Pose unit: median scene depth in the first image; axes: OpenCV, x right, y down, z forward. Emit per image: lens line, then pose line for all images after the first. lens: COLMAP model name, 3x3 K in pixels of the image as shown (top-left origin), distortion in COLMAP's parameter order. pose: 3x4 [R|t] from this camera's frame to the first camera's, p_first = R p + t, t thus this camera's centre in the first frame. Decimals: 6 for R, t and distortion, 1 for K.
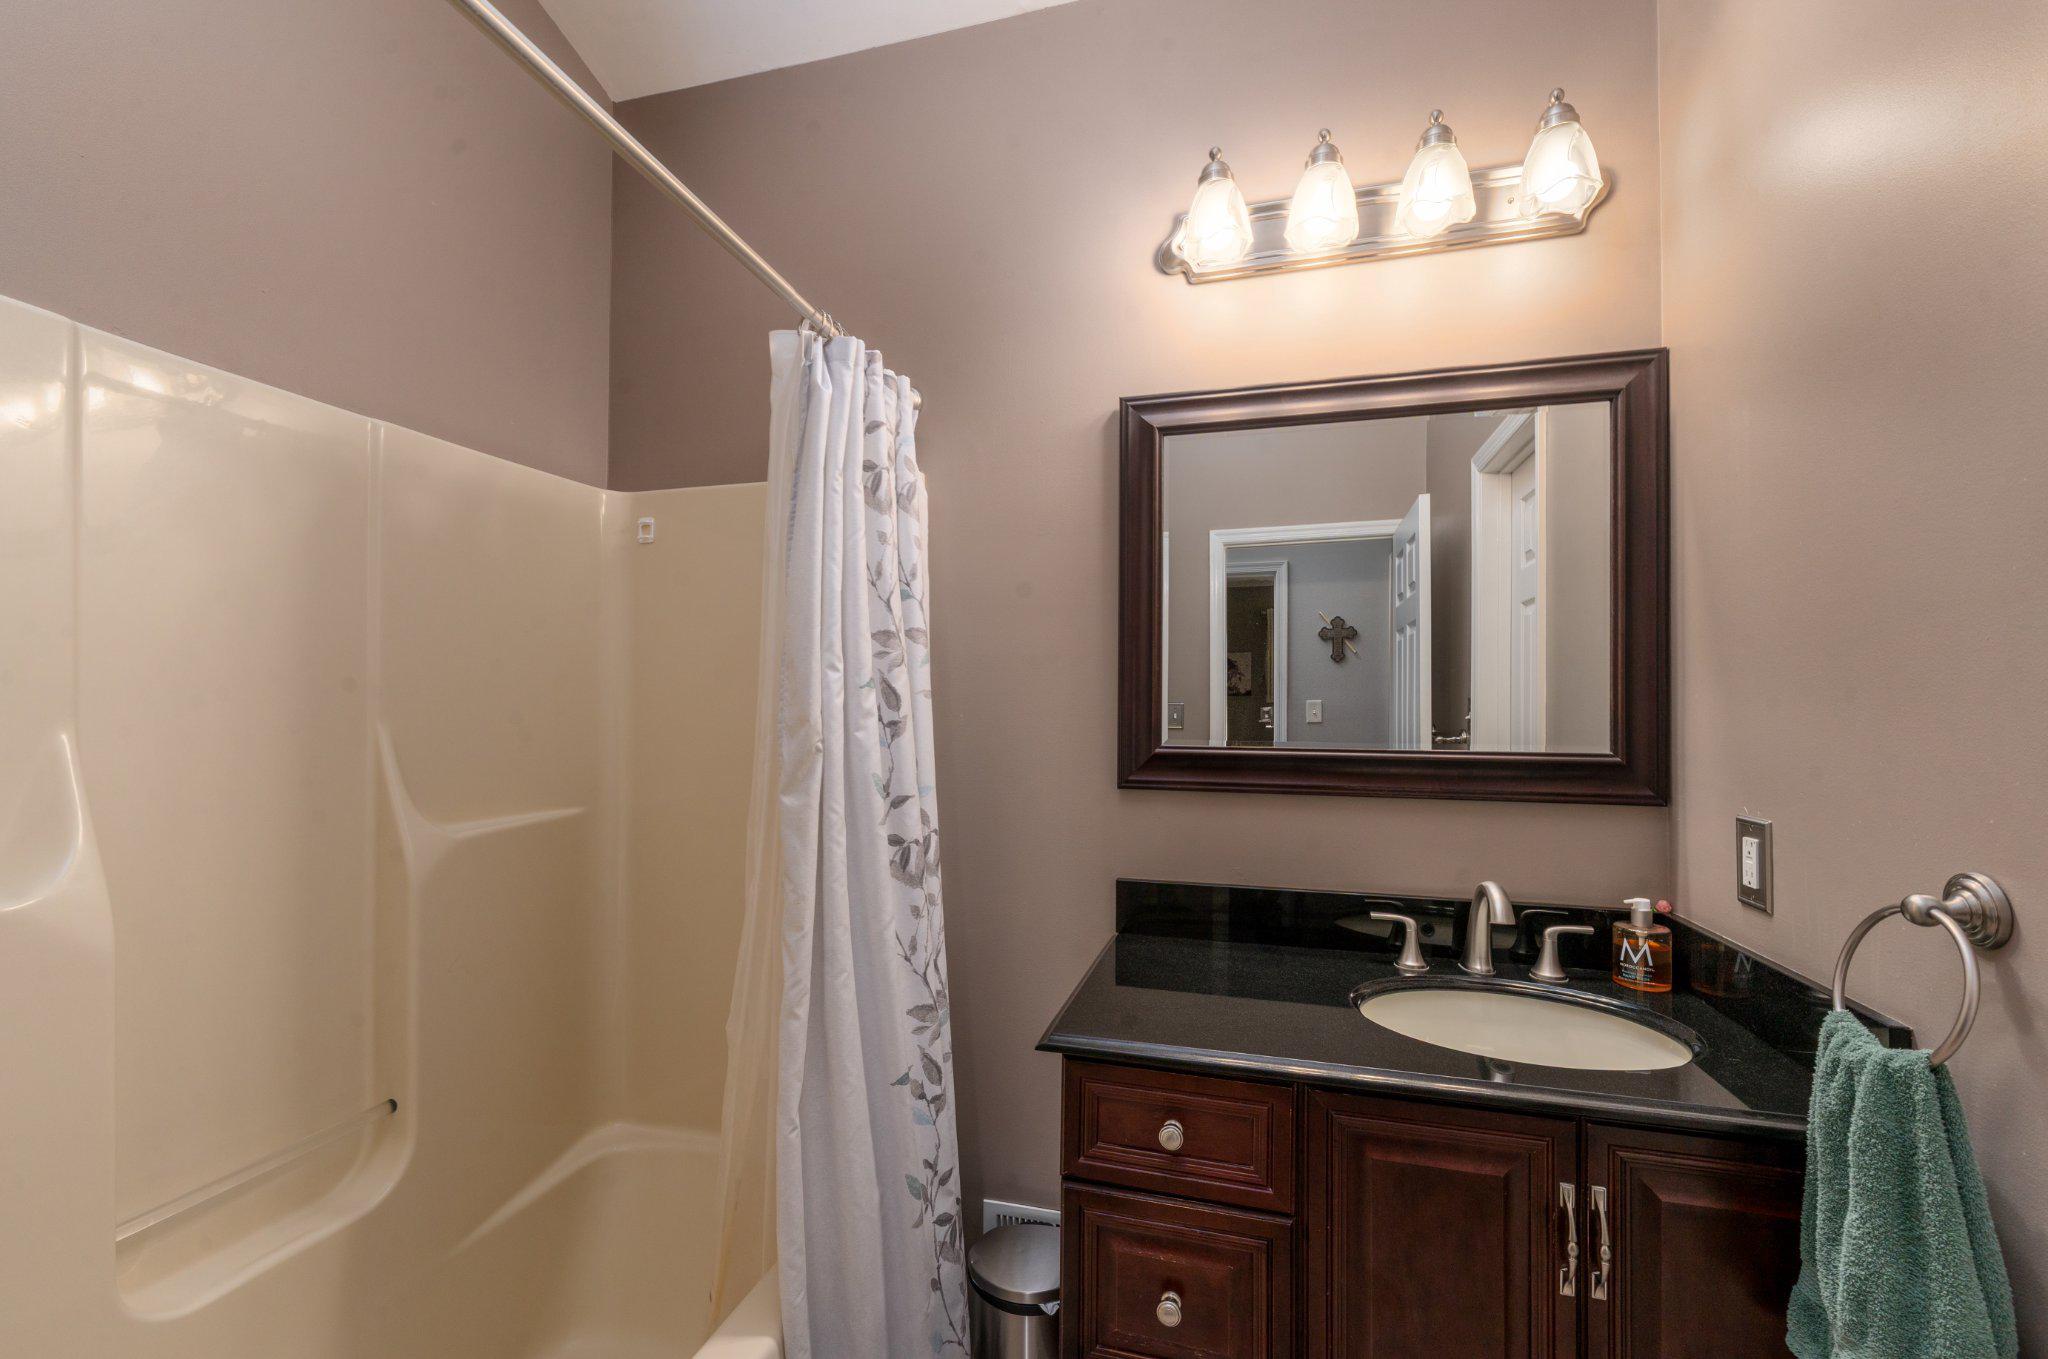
lens RADIAL K [[843.2, 0, 1020.5], [0, 843.2, 688.6], [0, 0, 1]] dist [0.001056, 0.000088]
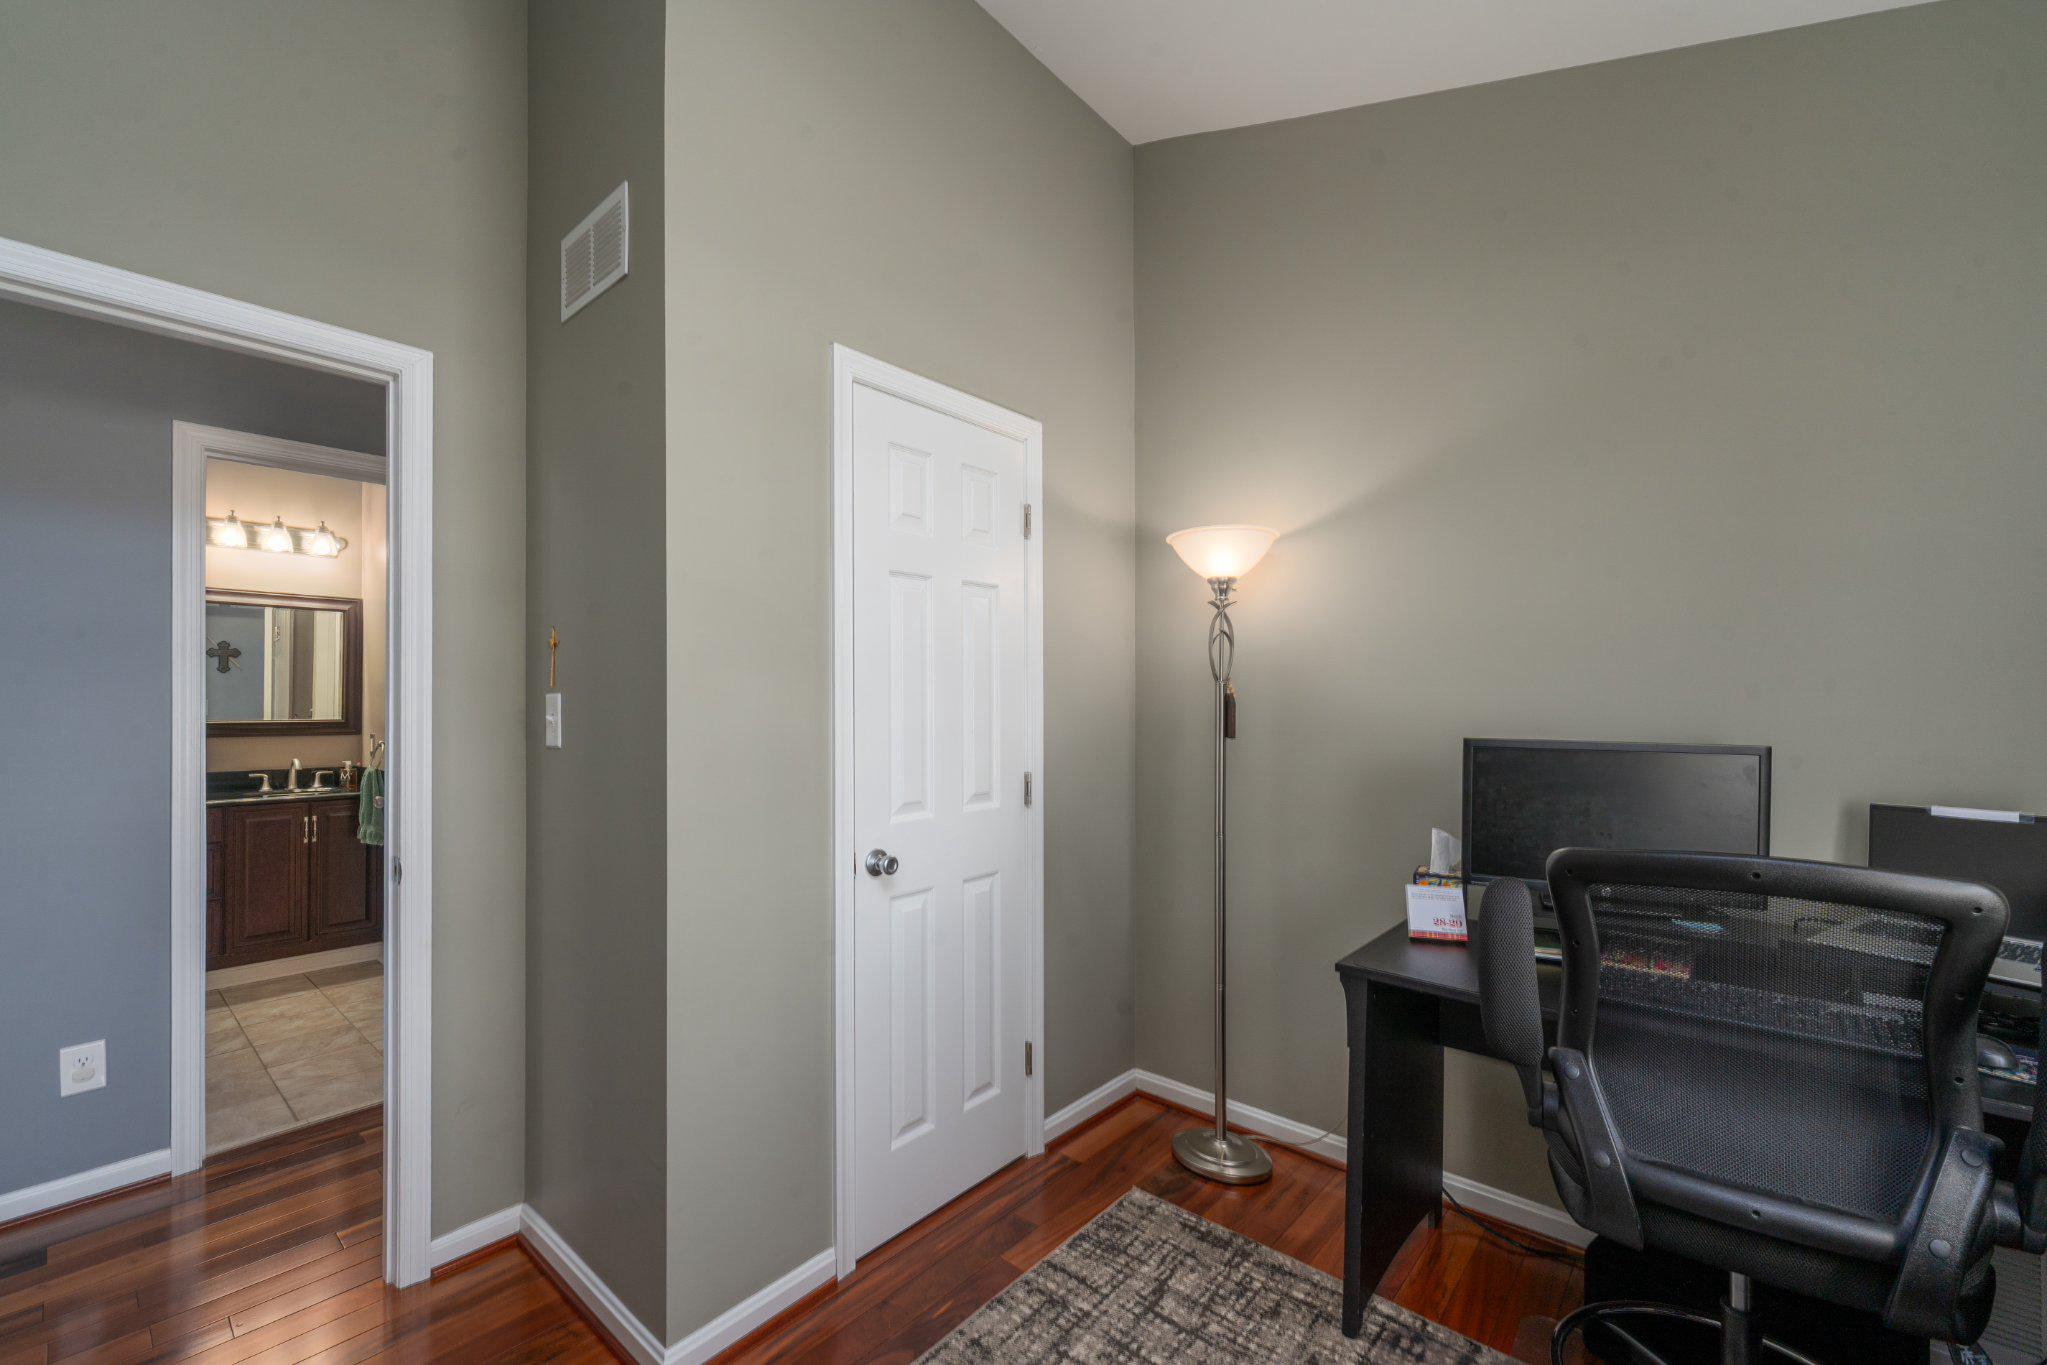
lens RADIAL K [[842.8, 0, 1020.0], [0, 842.8, 691.6], [0, 0, 1]] dist [0.001056, 0.000088]
pose [[0.424950, -0.003233, 0.905211, -1.183659], [-0.016190, 0.999807, 0.011172, -0.115655], [-0.905072, -0.019403, 0.424816, -2.863771]]
